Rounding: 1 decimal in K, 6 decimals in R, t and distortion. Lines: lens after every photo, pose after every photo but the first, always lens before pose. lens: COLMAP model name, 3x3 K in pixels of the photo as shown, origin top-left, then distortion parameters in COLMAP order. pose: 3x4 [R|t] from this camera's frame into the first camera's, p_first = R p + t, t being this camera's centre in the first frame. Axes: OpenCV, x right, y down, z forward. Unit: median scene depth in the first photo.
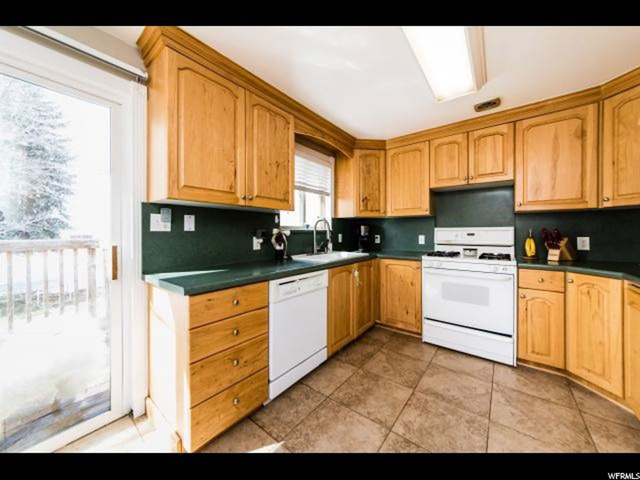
lens RADIAL K [[230.5, 0, 318.4], [0, 230.5, 228.9], [0, 0, 1]] dist [0.000672, -0.000007]
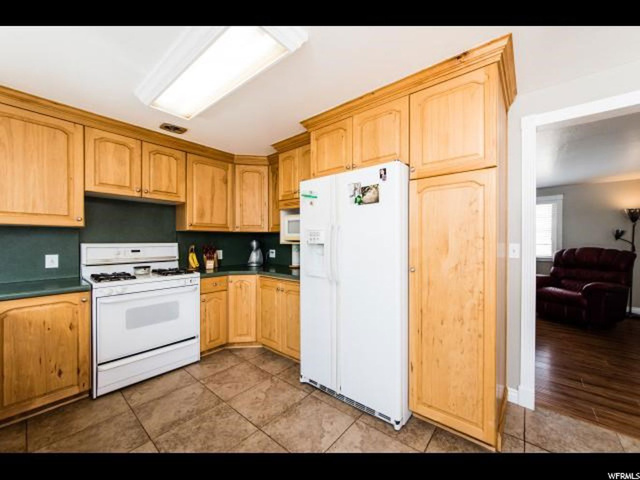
lens RADIAL K [[227.1, 0, 344.4], [0, 227.1, 238.0], [0, 0, 1]] dist [-0.001837, -0.000195]
pose [[0.018840, 0.018767, 0.999646, -0.298469], [-0.011370, 0.999763, -0.018555, -0.027122], [-0.999758, -0.011017, 0.019049, 0.202231]]
